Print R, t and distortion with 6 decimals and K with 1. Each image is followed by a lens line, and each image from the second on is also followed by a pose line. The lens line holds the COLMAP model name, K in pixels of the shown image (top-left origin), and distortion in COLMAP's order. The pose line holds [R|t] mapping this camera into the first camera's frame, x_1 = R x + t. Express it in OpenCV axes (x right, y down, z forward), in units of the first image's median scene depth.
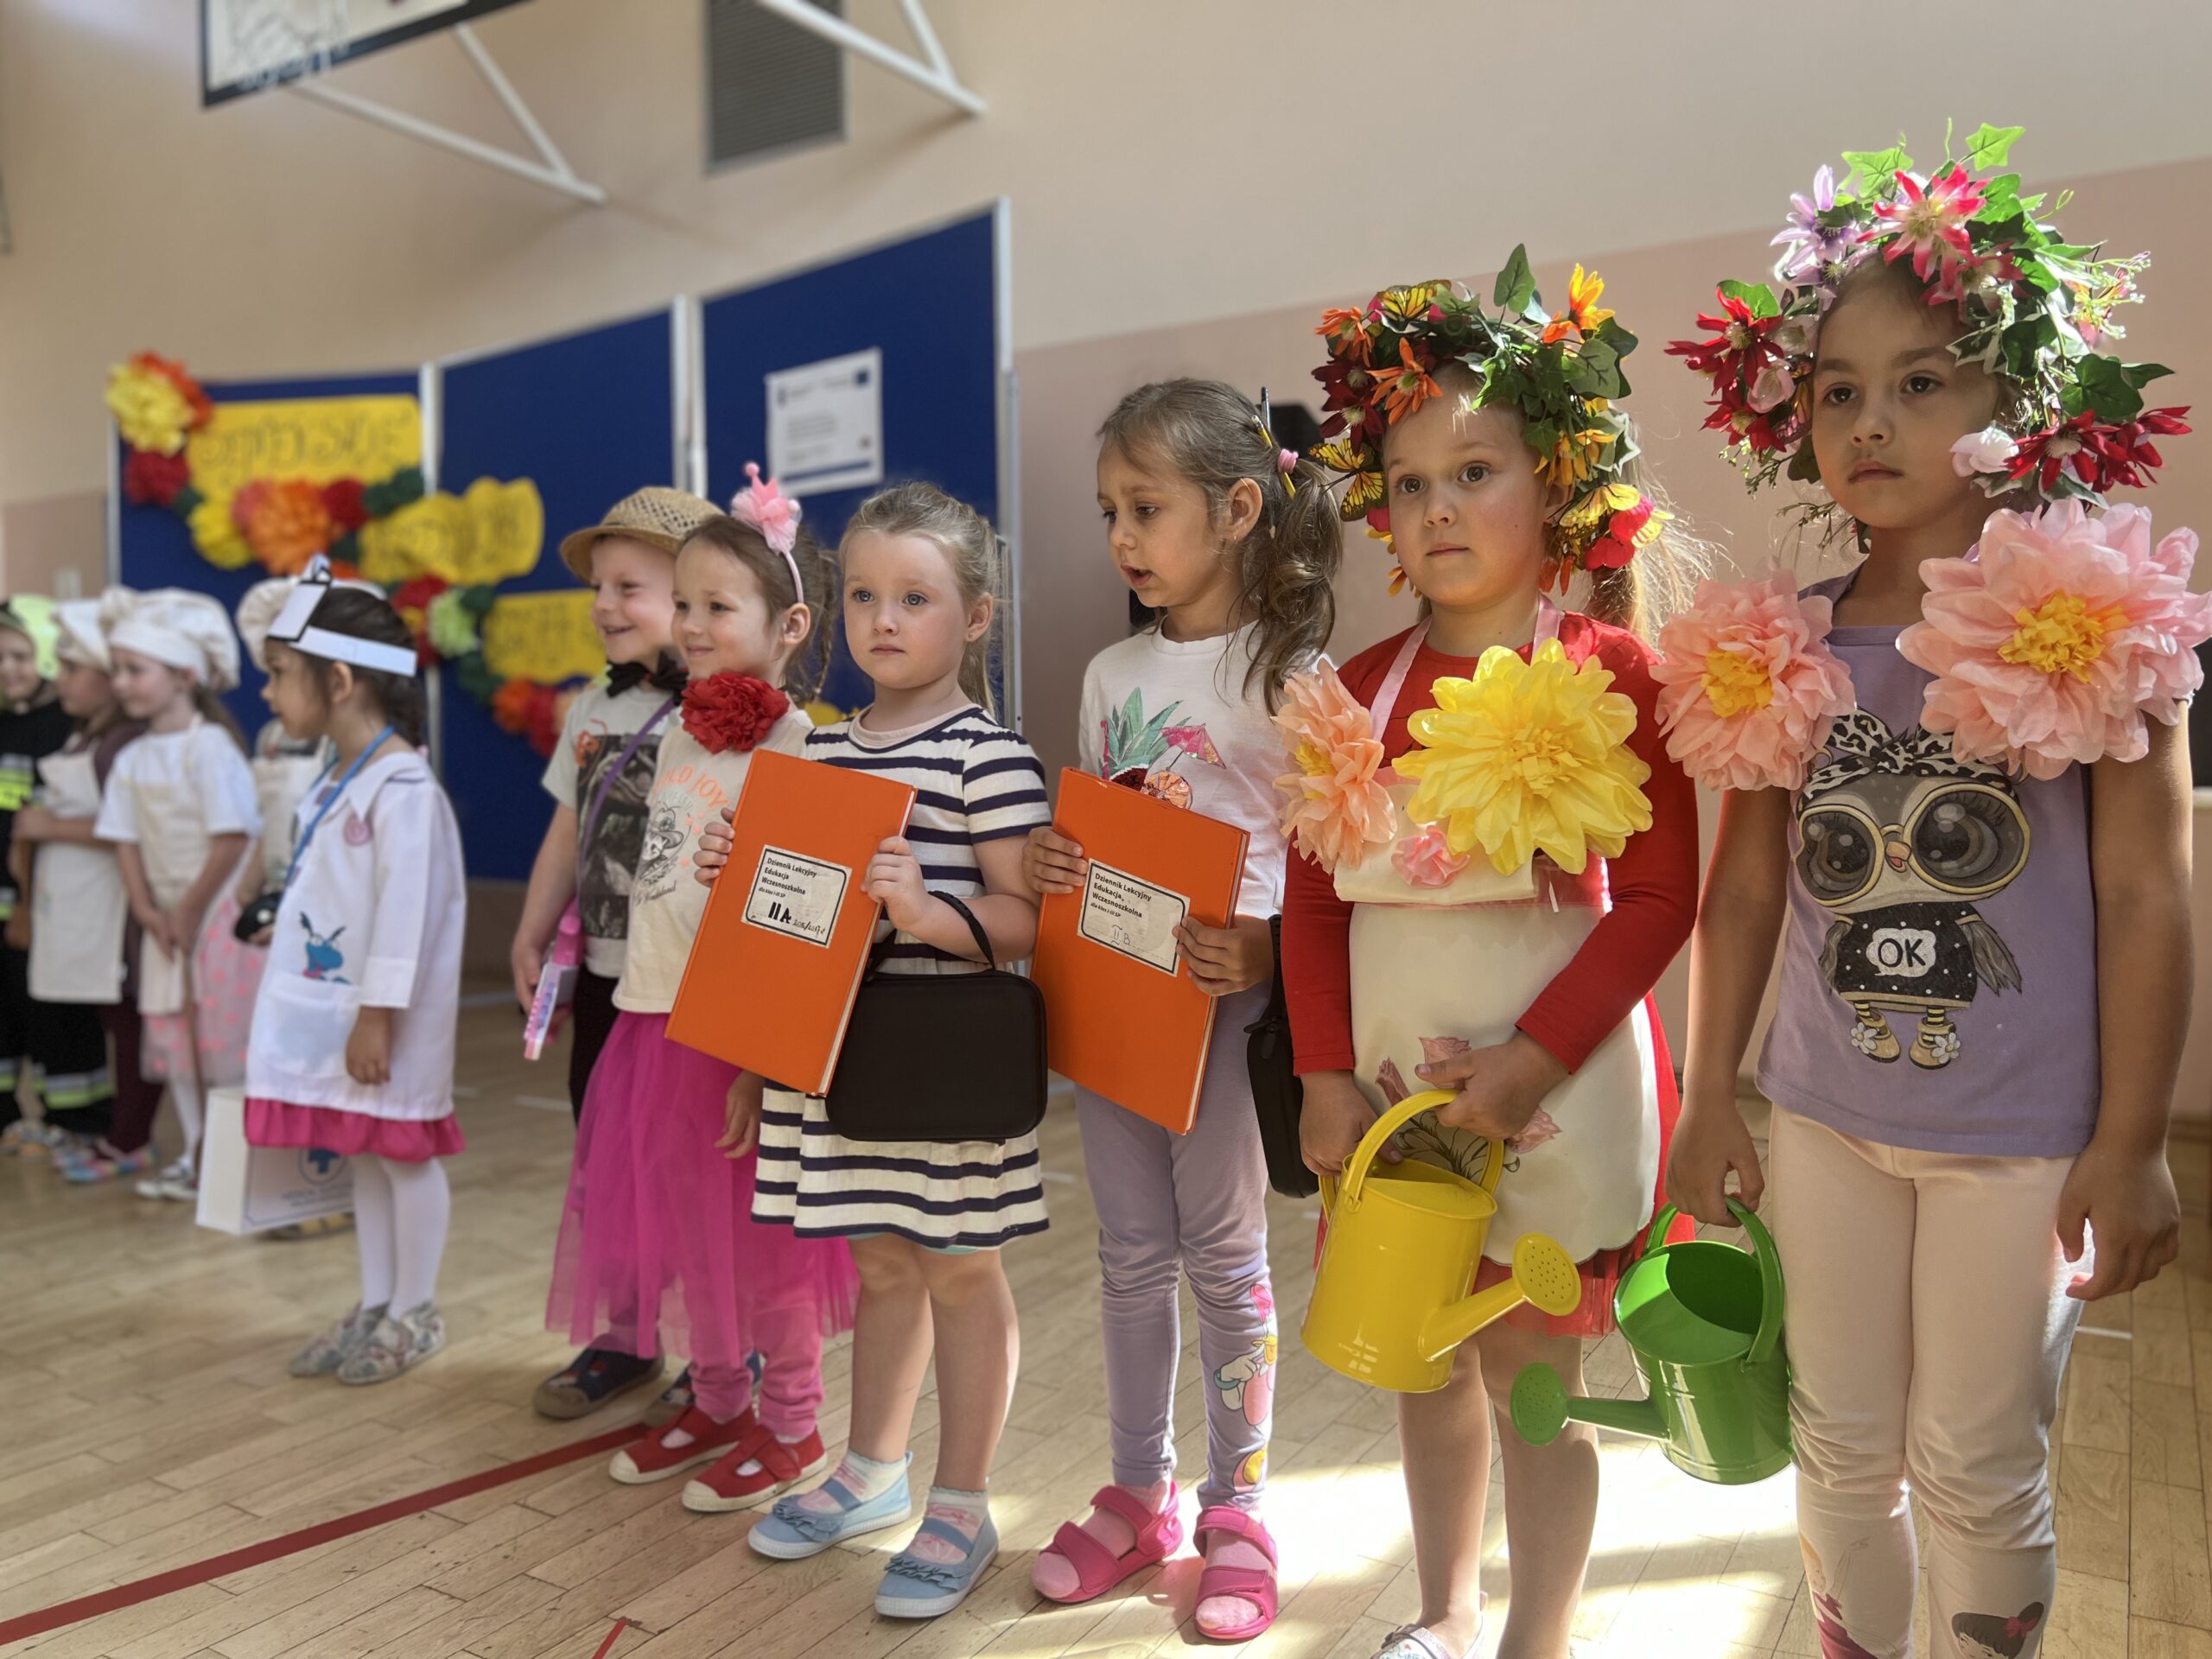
lens RADIAL K [[1668.3, 0, 1097.4], [0, 1668.3, 828.3], [0, 0, 1]] dist [0.046896, -0.052571]
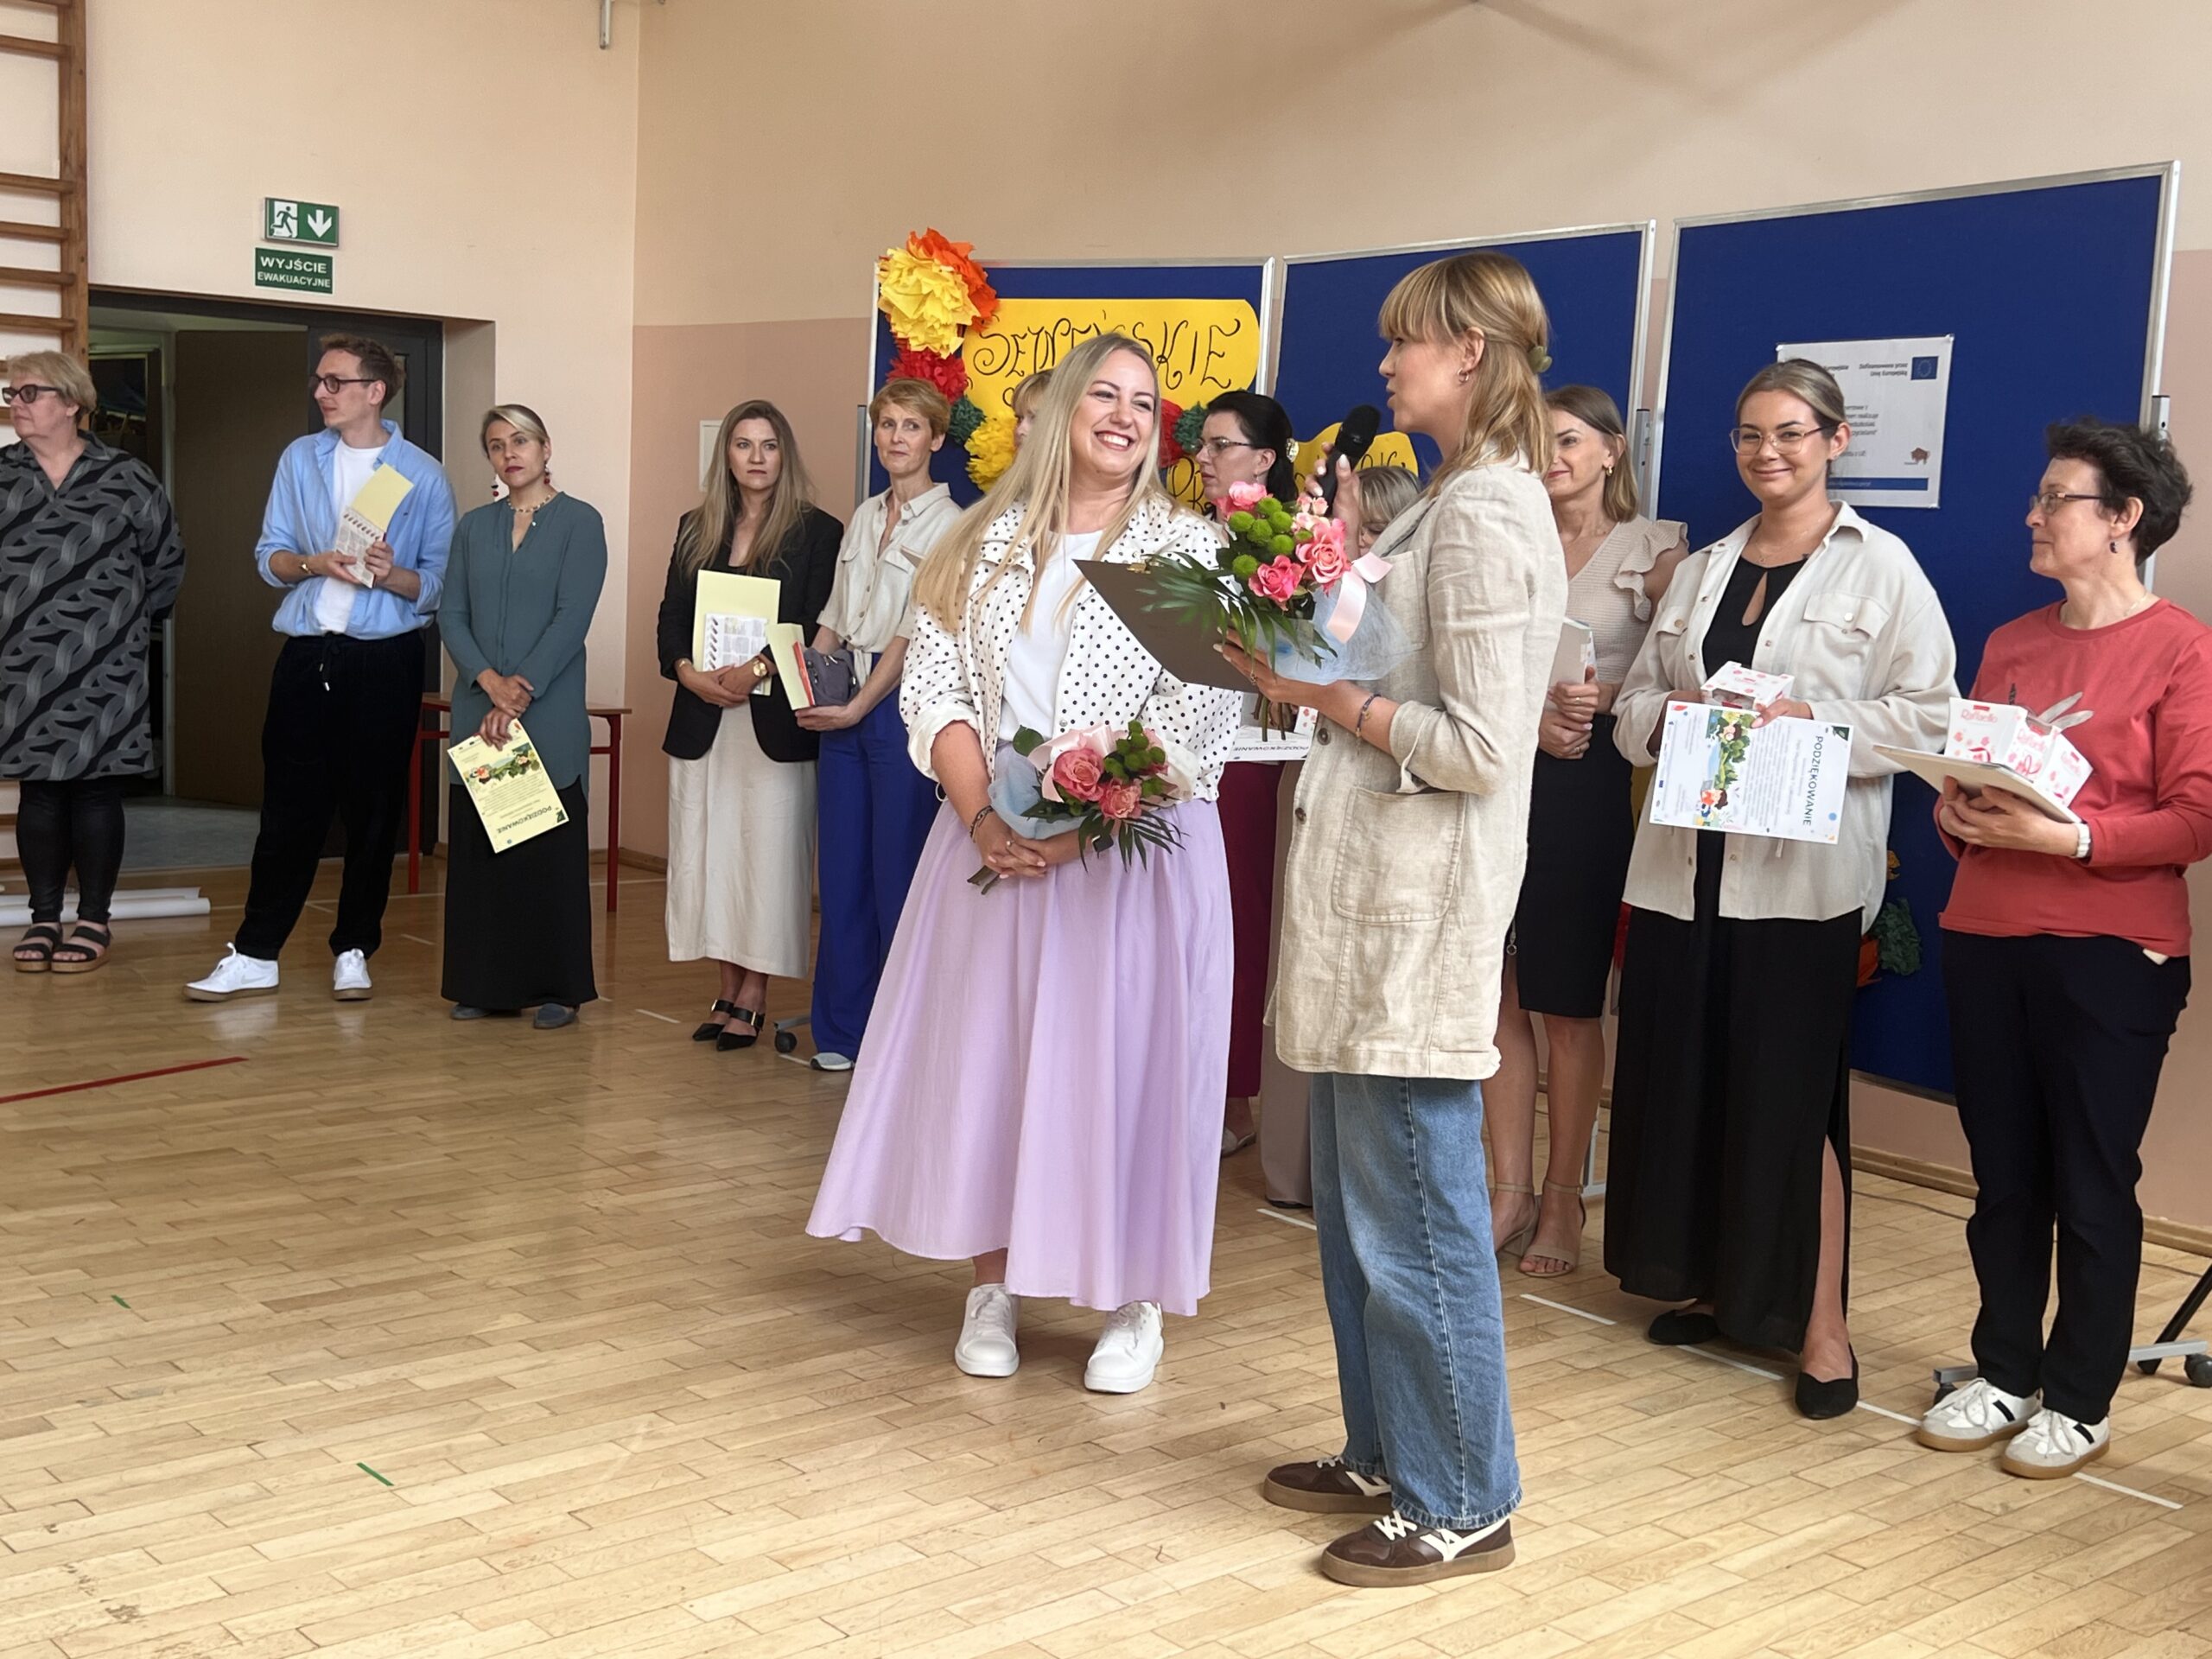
lens RADIAL K [[2607.5, 0, 1104.8], [0, 2607.5, 817.6], [0, 0, 1]] dist [0.108191, -0.029169]
pose [[0.952414, 0.085133, -0.292678, -0.098680], [-0.068397, 0.995408, 0.066964, -0.096316], [0.297035, -0.043759, 0.953863, -0.178447]]
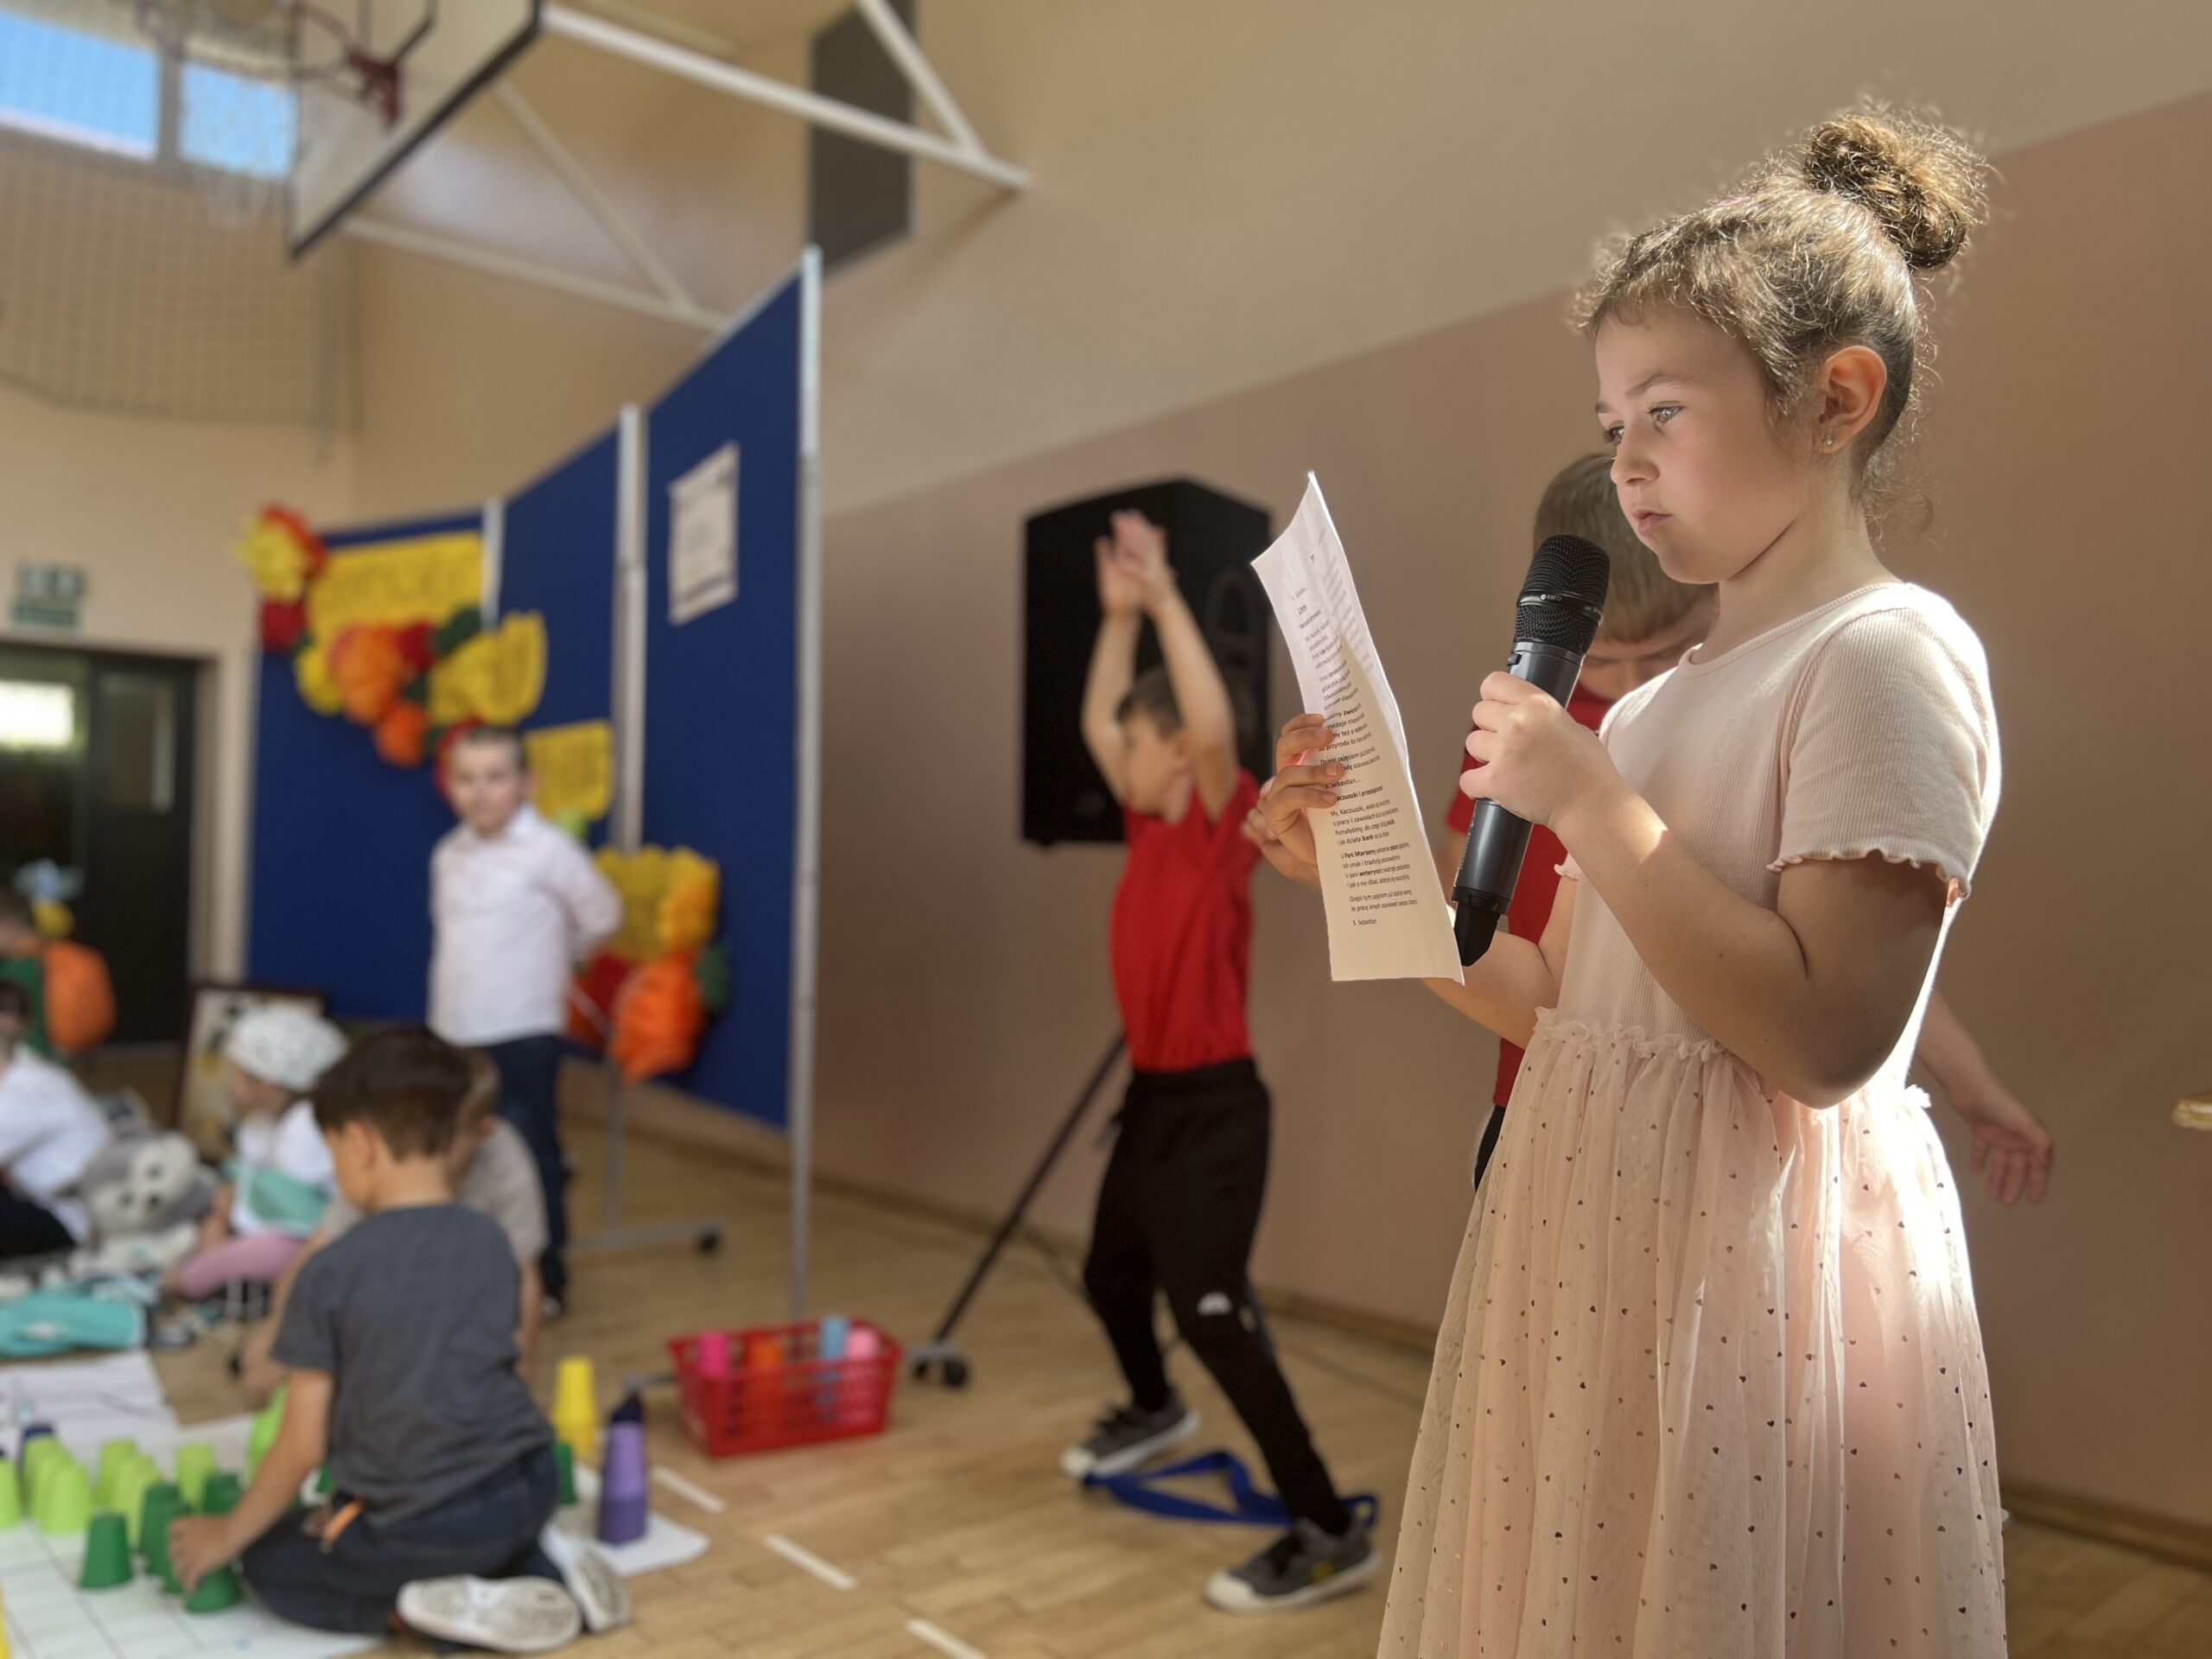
lens RADIAL K [[1668.3, 0, 1097.4], [0, 1668.3, 828.3], [0, 0, 1]] dist [0.046896, -0.052571]
pose [[0.951634, 0.013047, -0.306956, 0.234248], [-0.039261, 0.996071, -0.079381, -0.024771], [0.304714, 0.087593, 0.948407, 0.203013]]
